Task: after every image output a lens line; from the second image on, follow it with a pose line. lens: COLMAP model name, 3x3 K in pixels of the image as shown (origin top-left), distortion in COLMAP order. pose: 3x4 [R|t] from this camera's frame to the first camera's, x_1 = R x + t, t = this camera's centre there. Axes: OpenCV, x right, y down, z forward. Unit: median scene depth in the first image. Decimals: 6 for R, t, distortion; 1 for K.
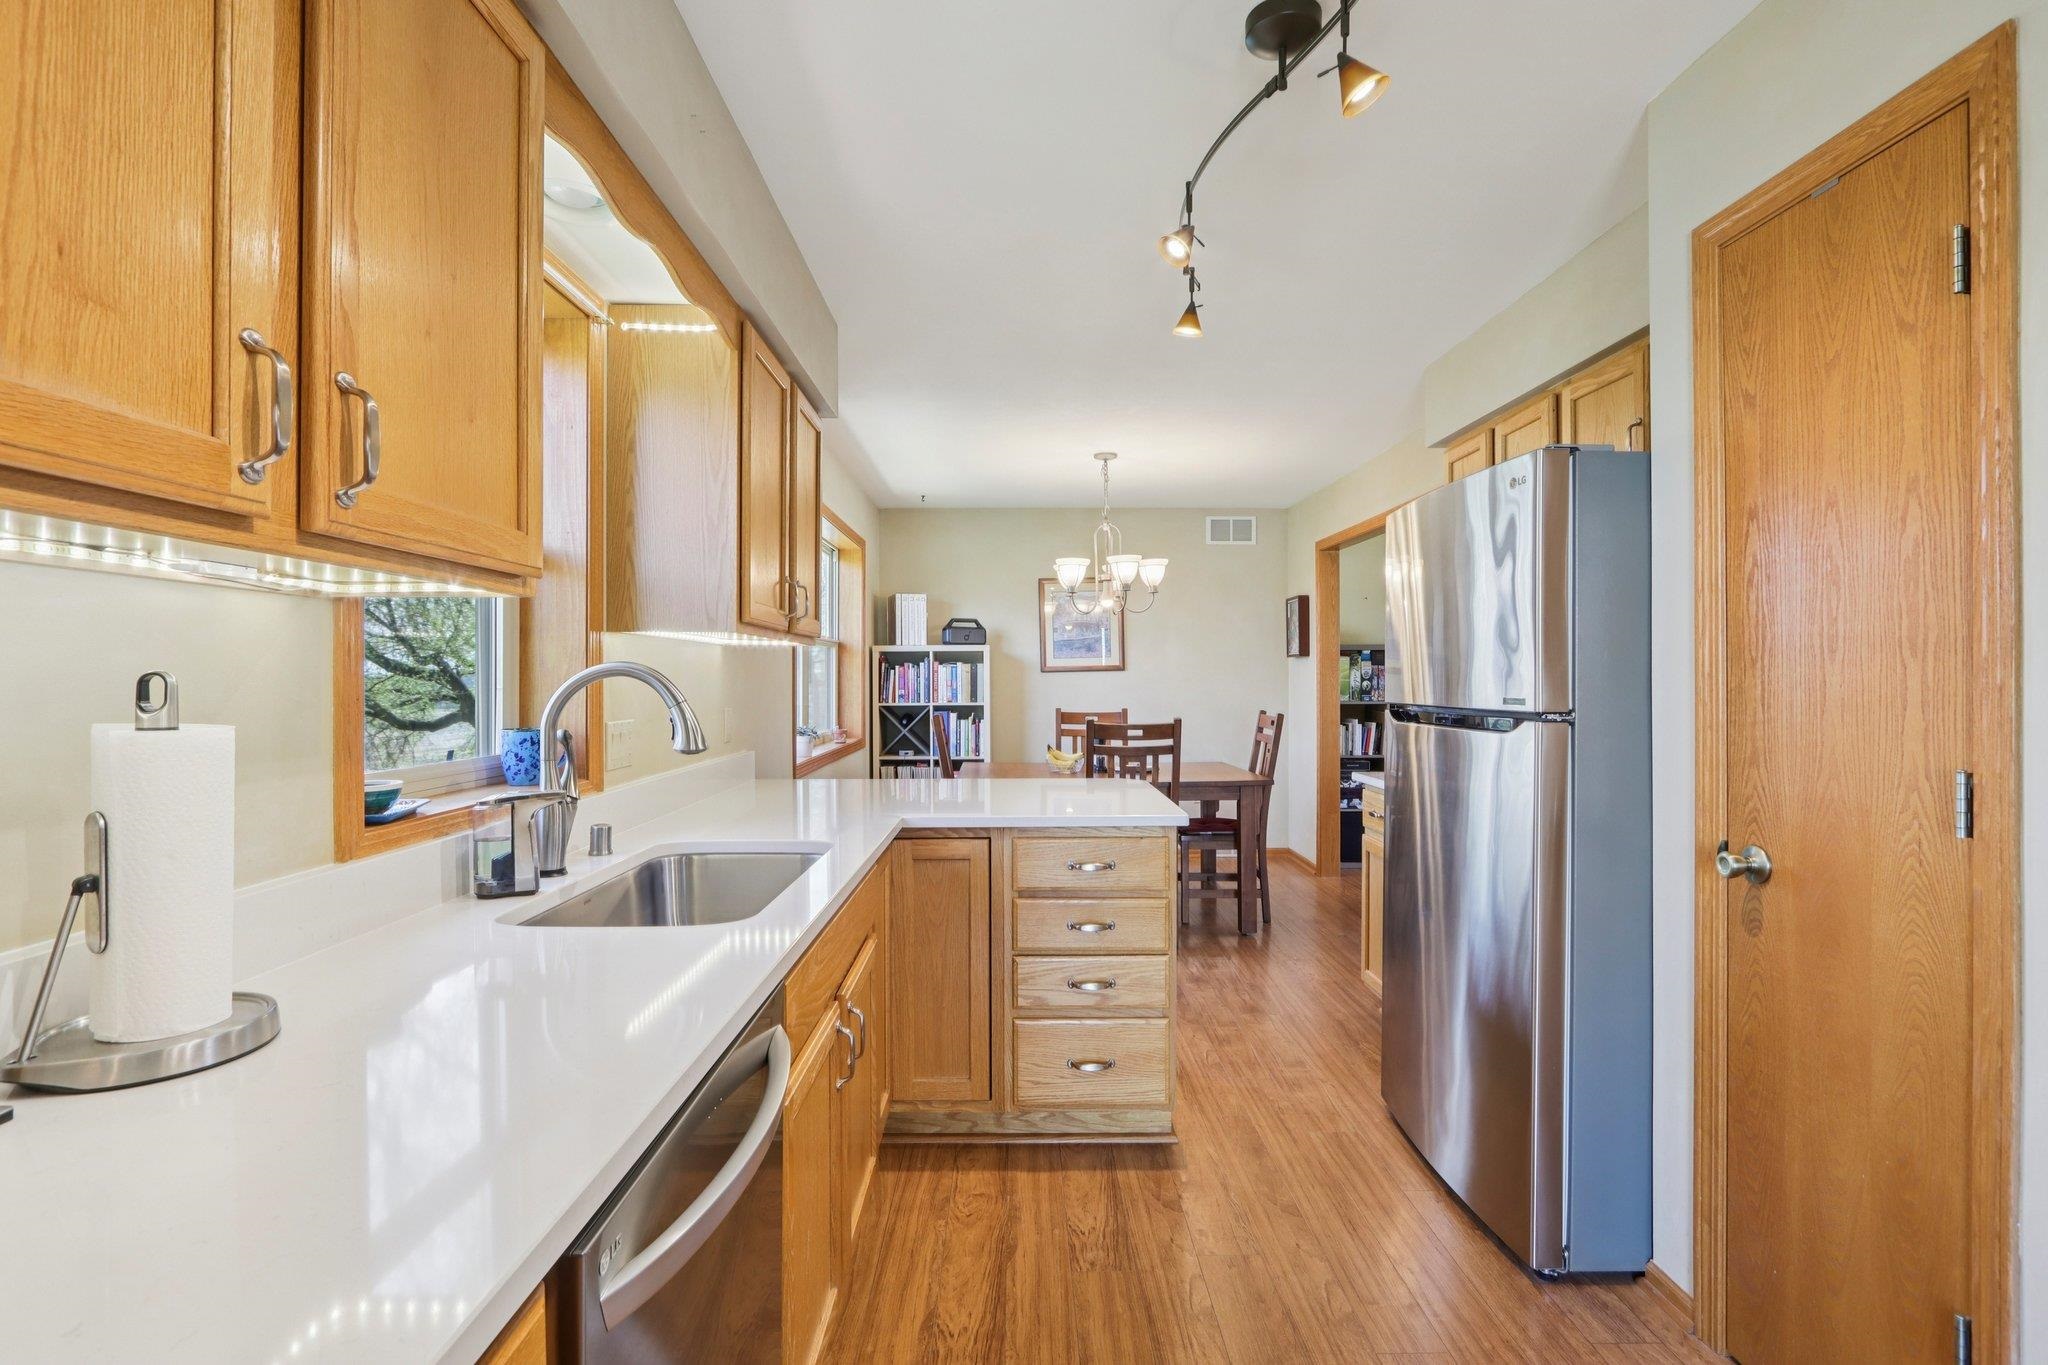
lens RADIAL K [[948.5, 0, 1019.9], [0, 948.5, 676.5], [0, 0, 1]] dist [-0.013932, 0.000318]
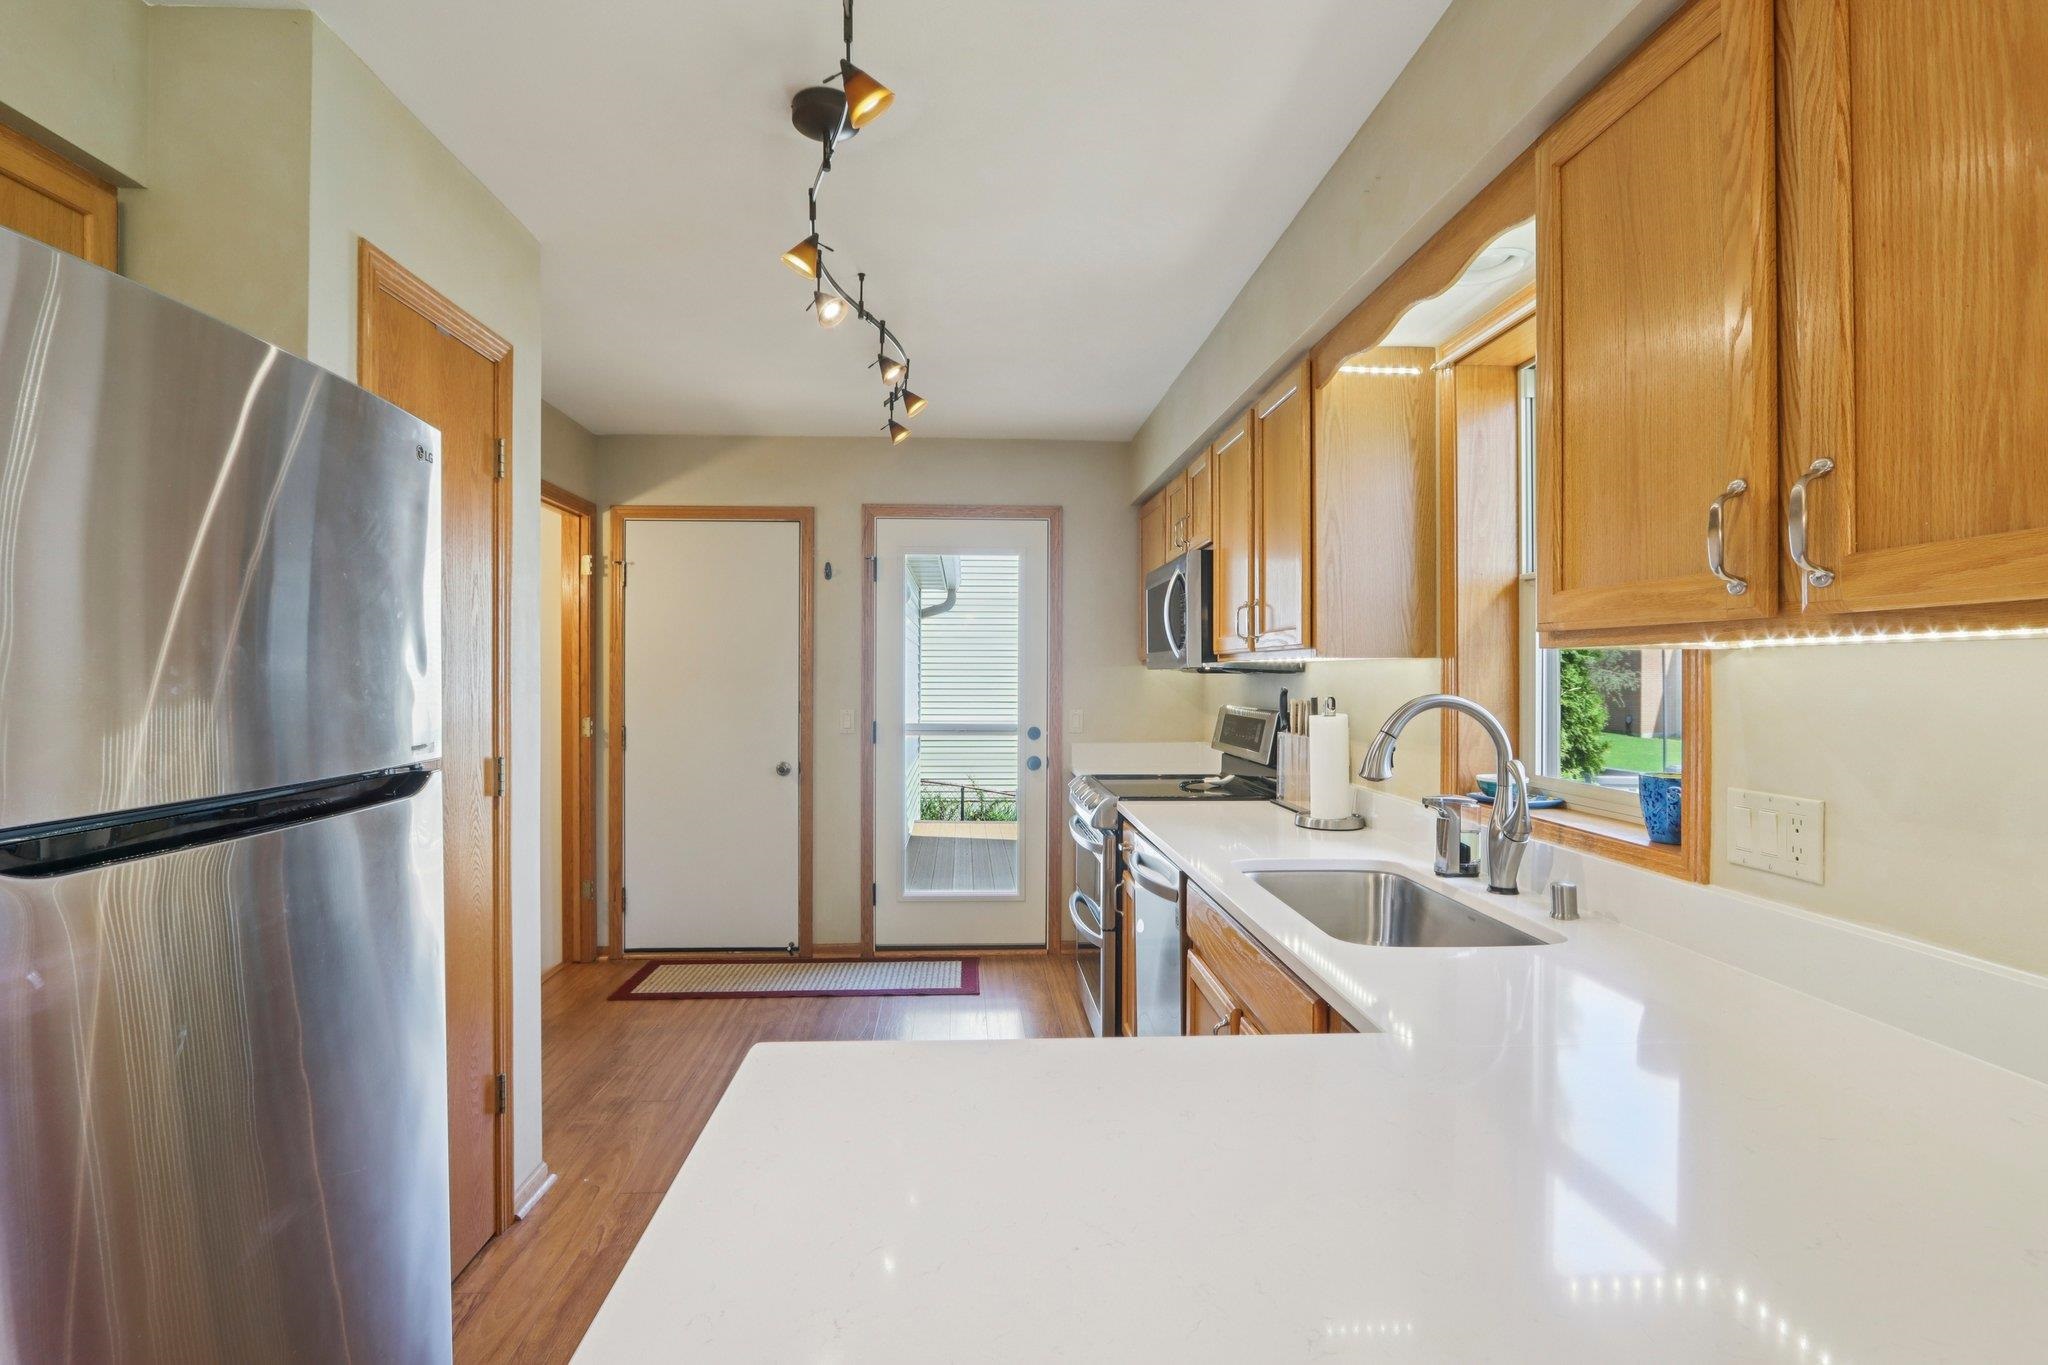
lens RADIAL K [[980.4, 0, 1016.8], [0, 980.4, 671.5], [0, 0, 1]] dist [-0.001132, 0.000078]
pose [[-0.998660, 0.000110, -0.051750, 0.033921], [0.000323, 0.999992, -0.004105, -0.011002], [0.051749, -0.004116, -0.998652, 0.612665]]
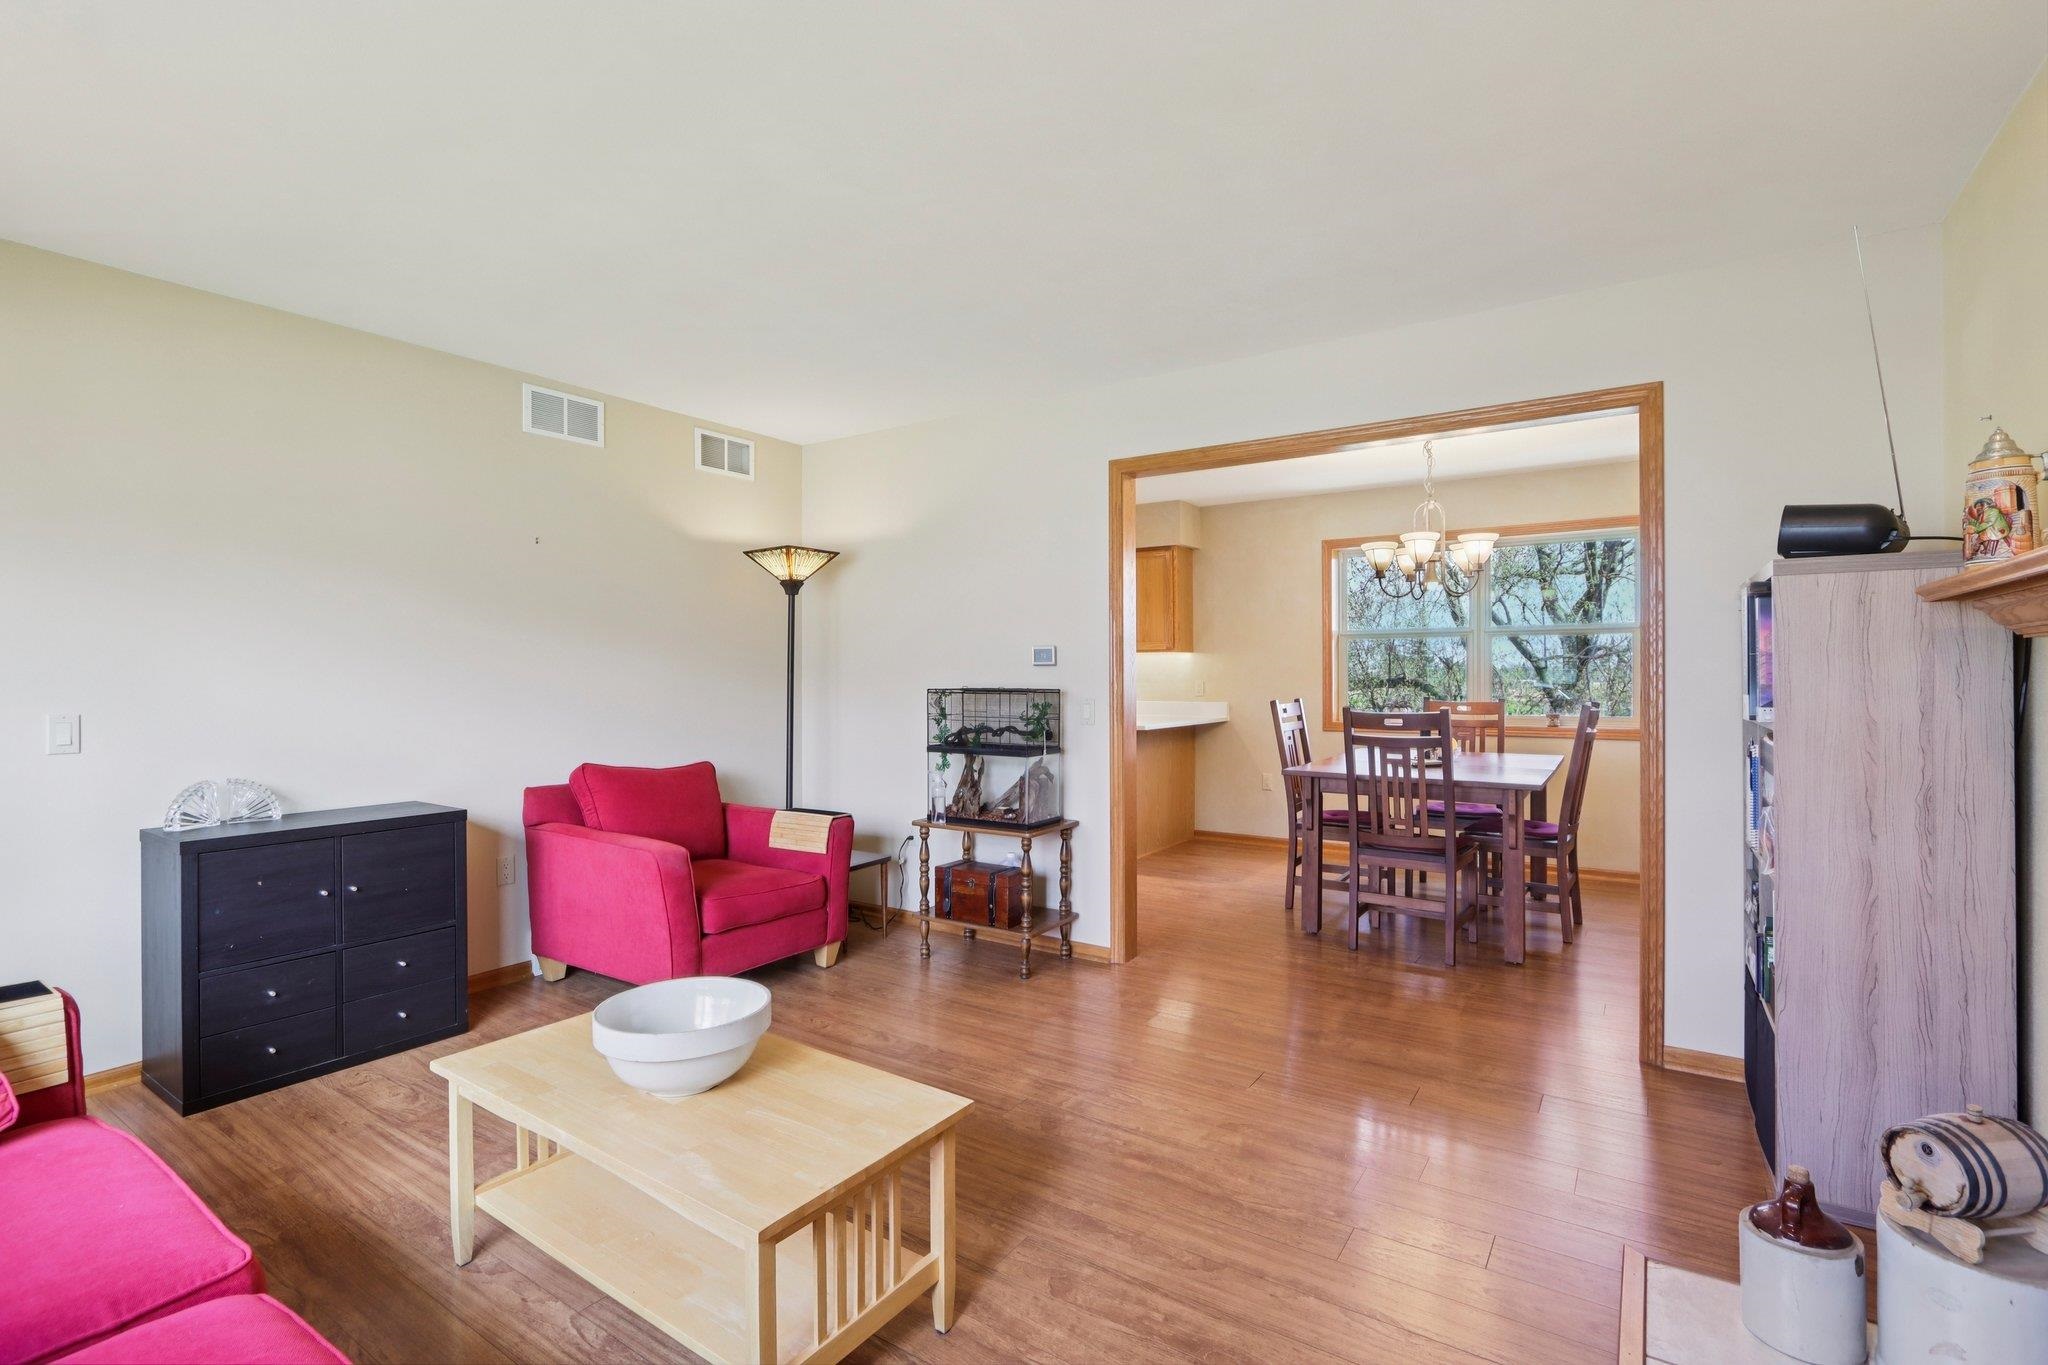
lens RADIAL K [[948.5, 0, 1019.9], [0, 948.5, 676.5], [0, 0, 1]] dist [-0.013932, 0.000318]
pose [[-0.570228, 0.006016, -0.821464, 0.931535], [0.004994, 0.999980, 0.003857, 0.006428], [0.821471, -0.001903, -0.570247, 1.022579]]
